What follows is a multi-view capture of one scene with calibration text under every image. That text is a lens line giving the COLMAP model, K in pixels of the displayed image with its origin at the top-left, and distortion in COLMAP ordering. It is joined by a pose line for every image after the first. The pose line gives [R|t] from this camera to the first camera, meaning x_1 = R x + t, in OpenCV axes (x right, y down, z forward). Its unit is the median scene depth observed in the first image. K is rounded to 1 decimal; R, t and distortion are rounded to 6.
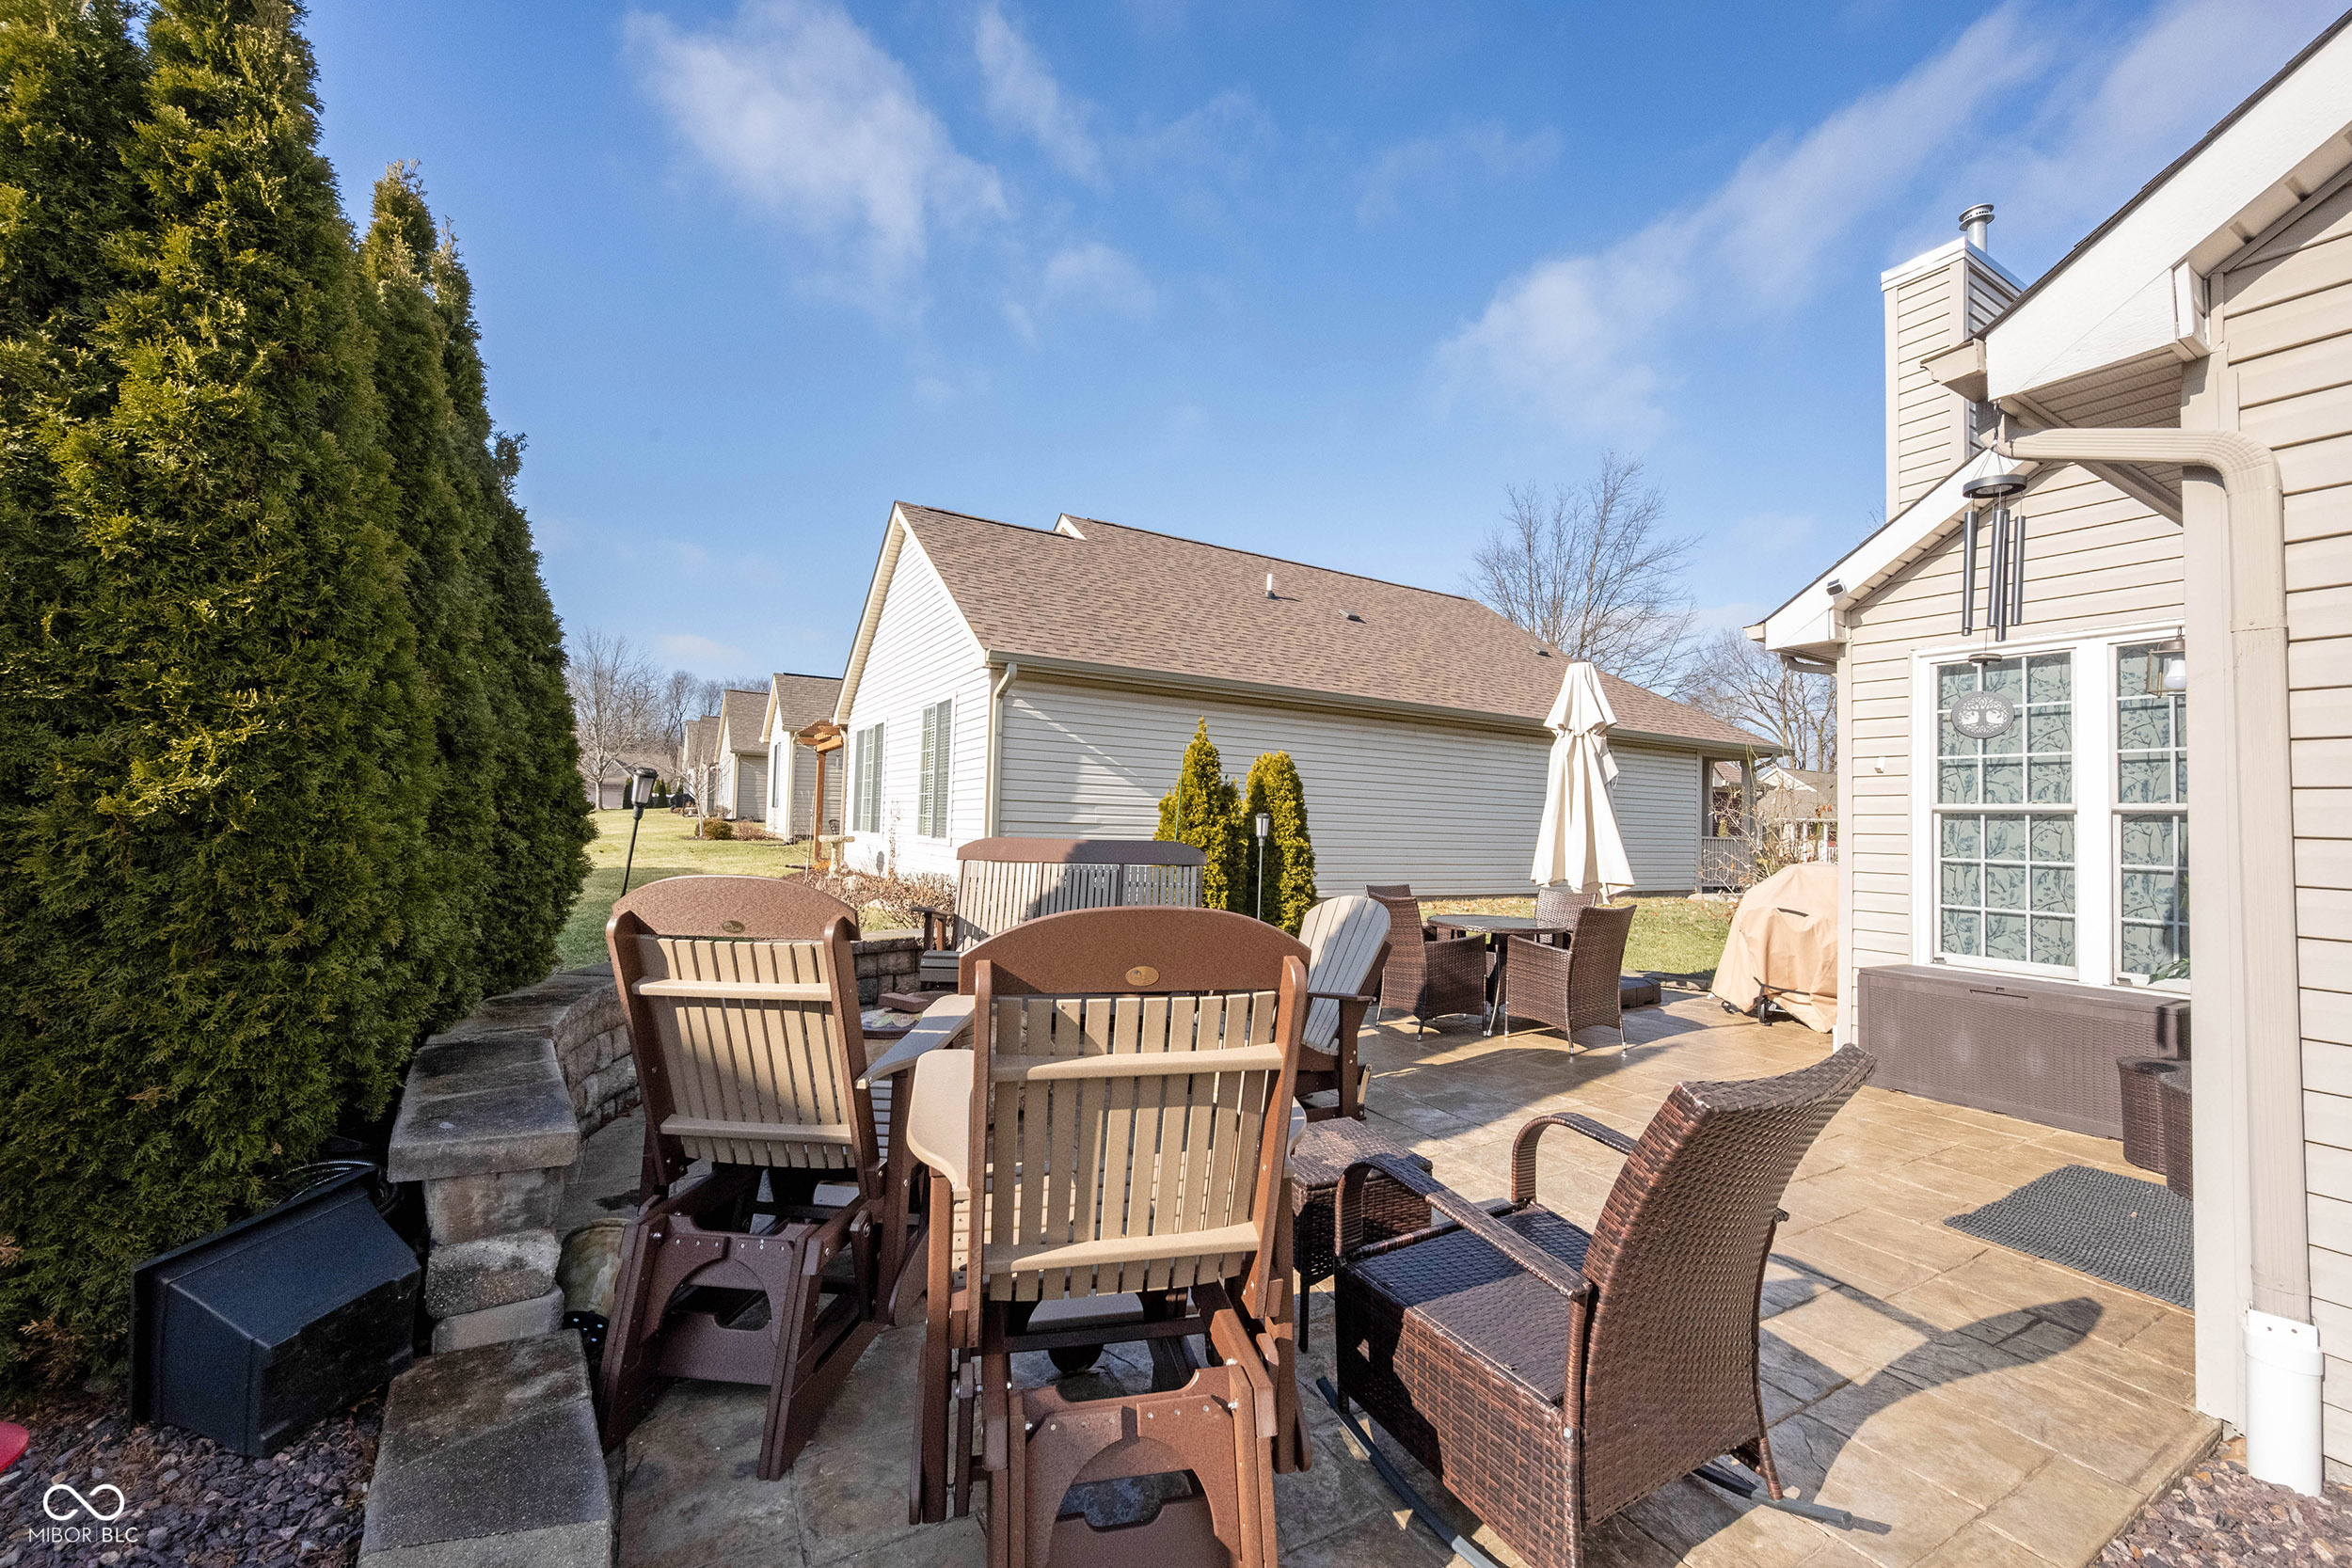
lens RADIAL K [[931.0, 0, 1172.8], [0, 931.0, 787.9], [0, 0, 1]] dist [-0.000148, -0.000454]
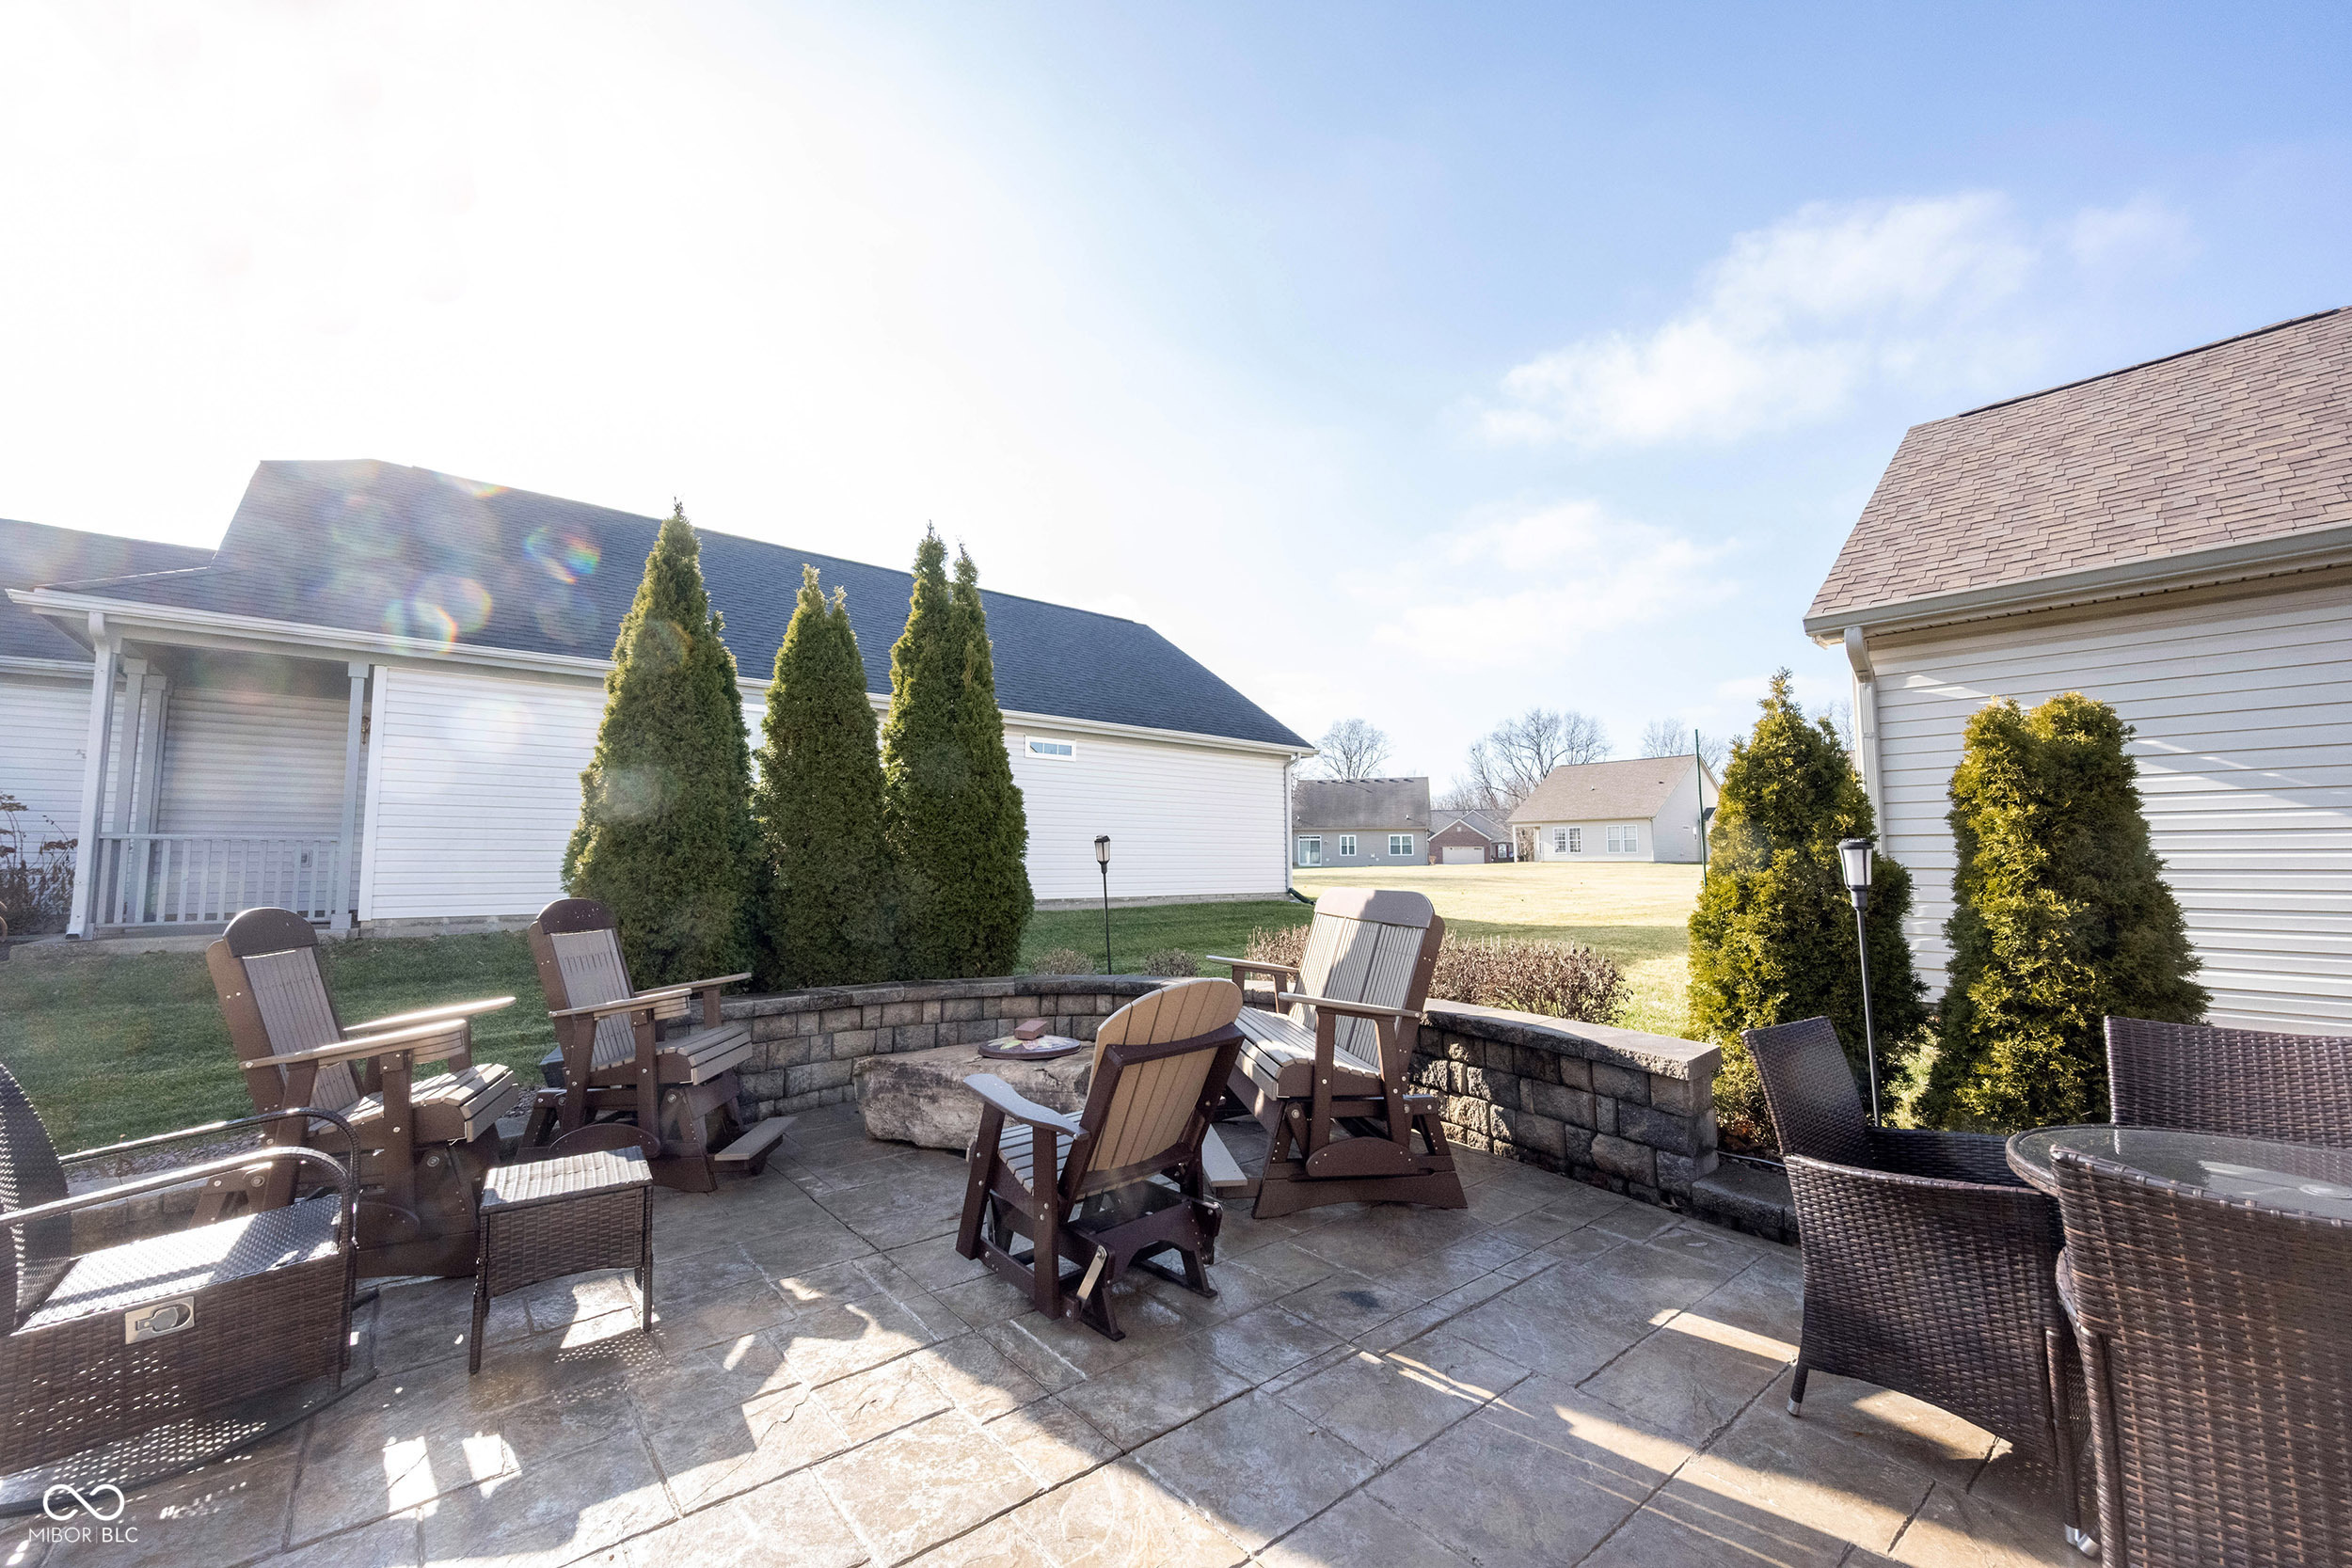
lens RADIAL K [[925.7, 0, 1171.6], [0, 925.7, 787.2], [0, 0, 1]] dist [-0.001047, -0.000434]
pose [[0.178992, -0.109790, -0.977705, 0.497258], [0.042817, 0.993682, -0.103745, 0.034261], [0.982918, -0.023293, 0.182562, 0.548289]]
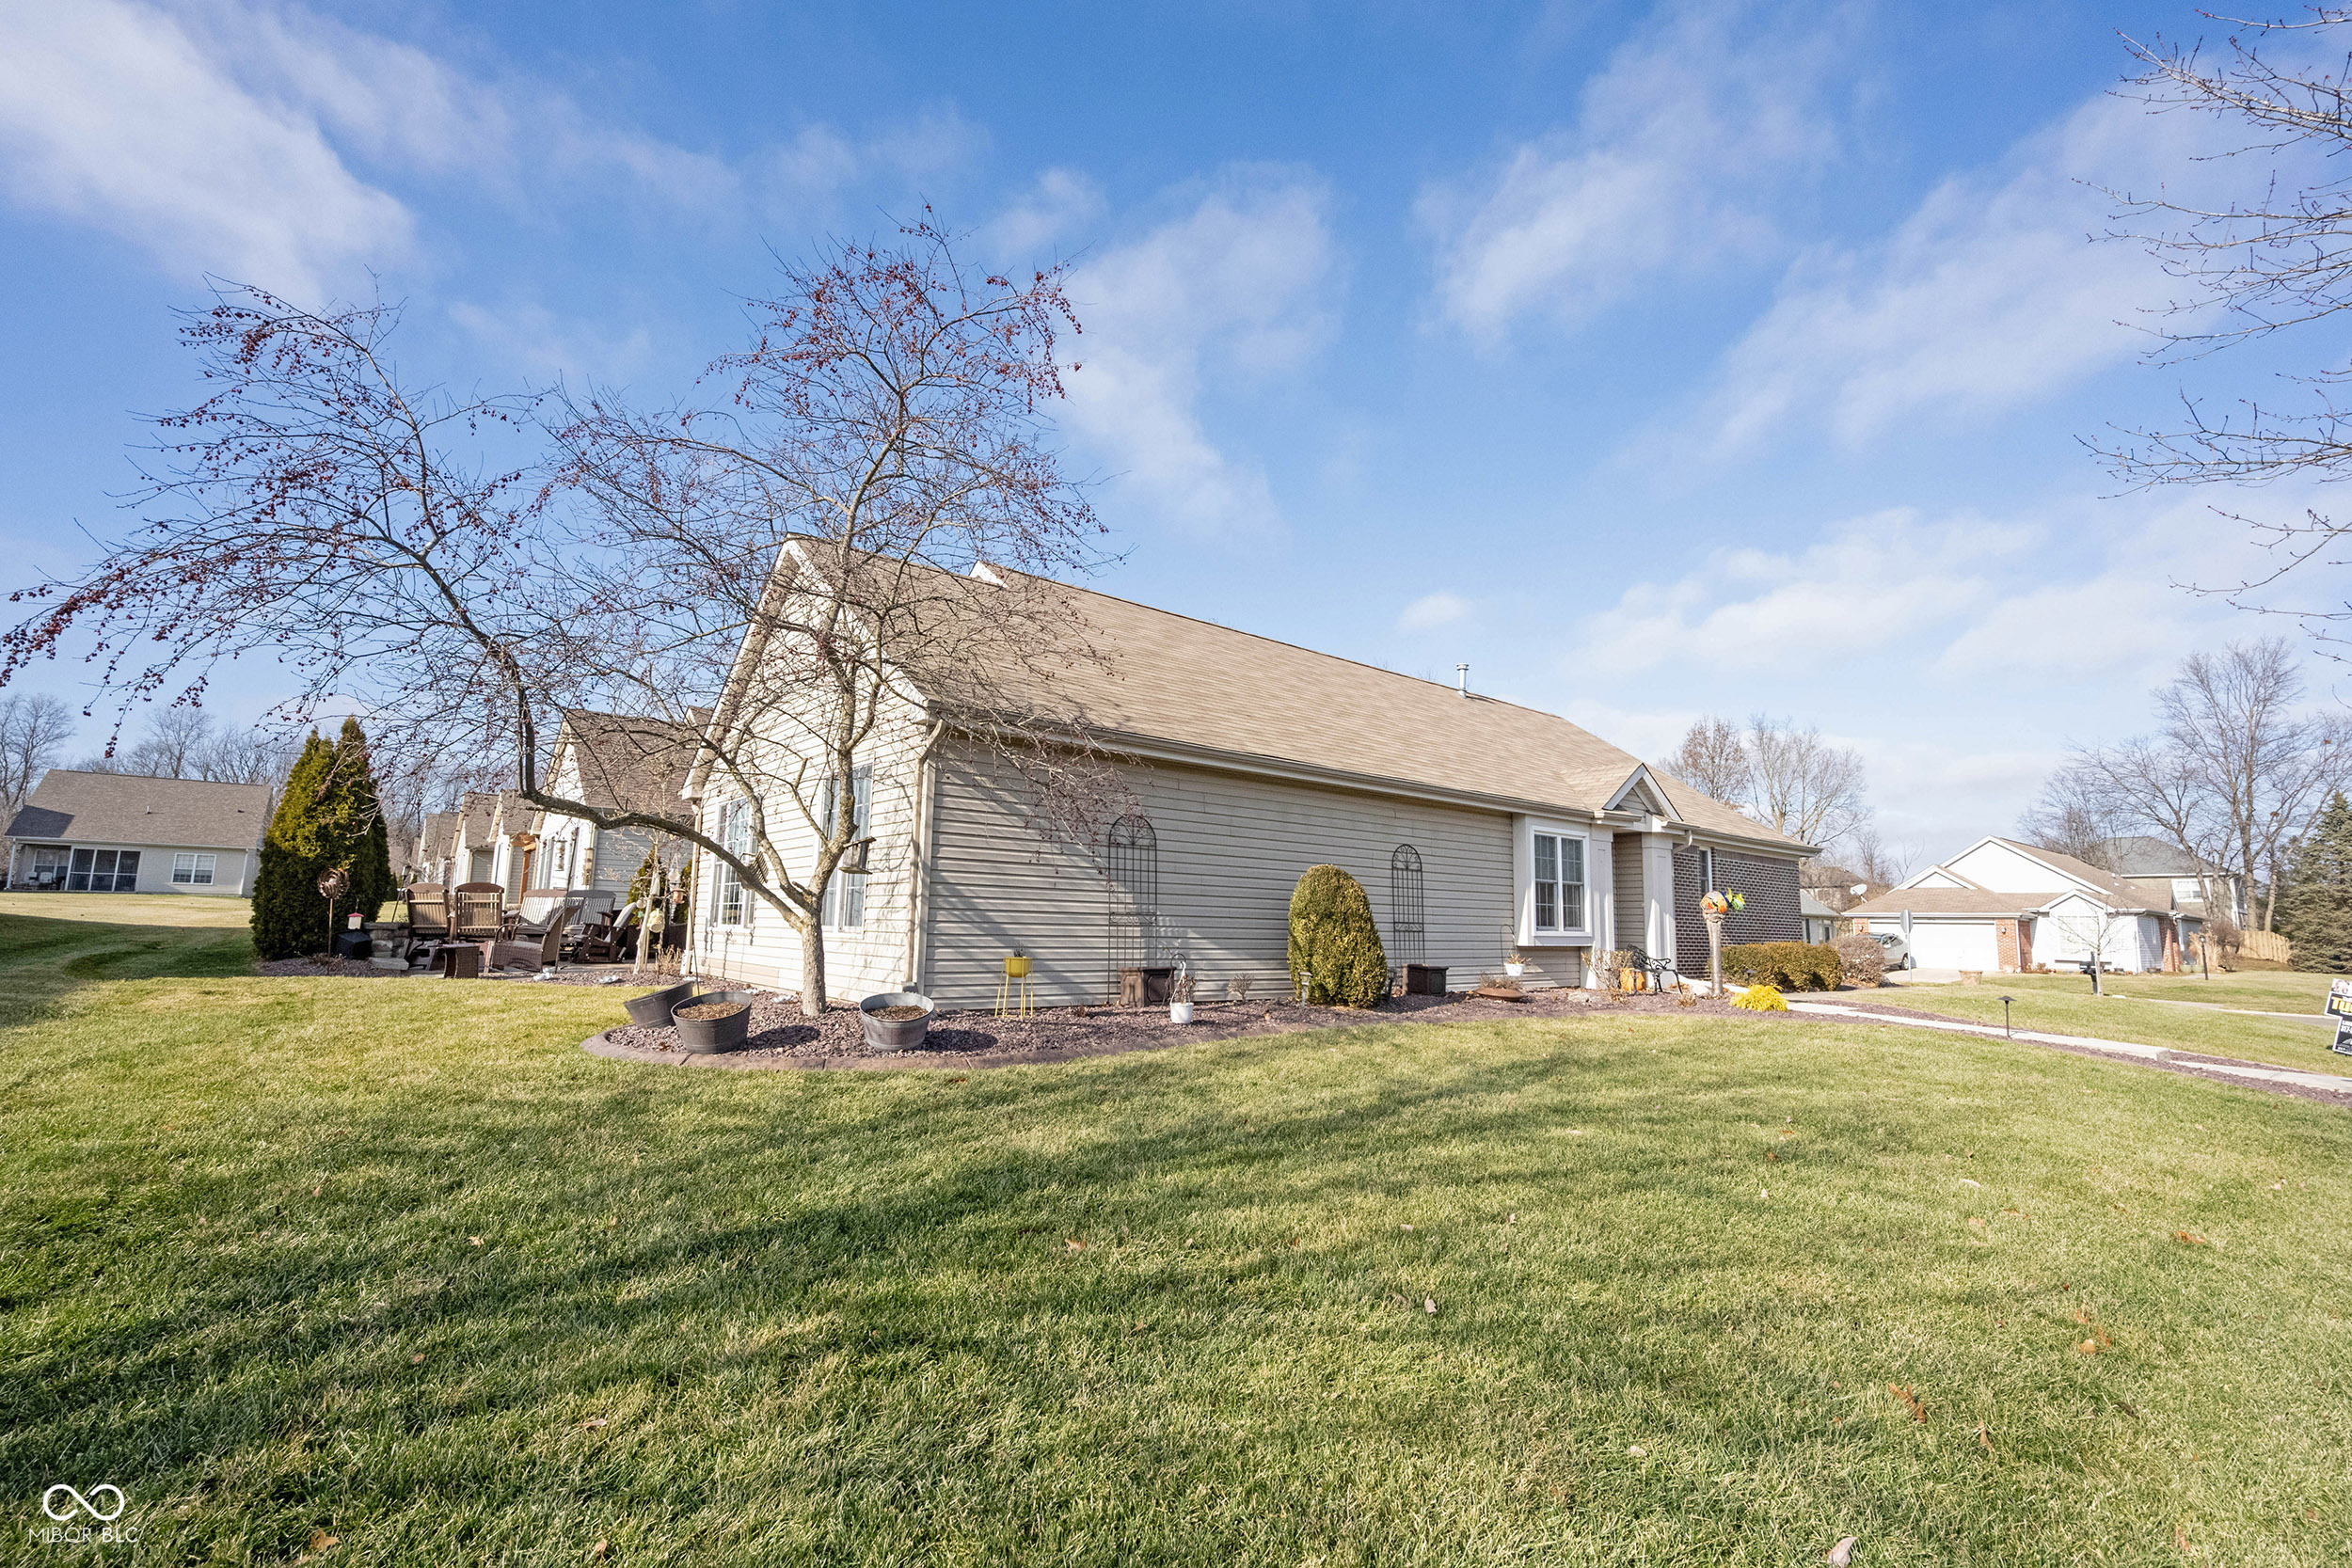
lens RADIAL K [[1005.4, 0, 1176.0], [0, 1005.4, 784.0], [0, 0, 1]] dist [0.001251, 0.000085]
pose [[0.987275, 0.013851, 0.158415, 0.989801], [0.001647, 0.995255, -0.097283, 0.029000], [-0.159011, 0.096306, 0.982568, -1.888616]]
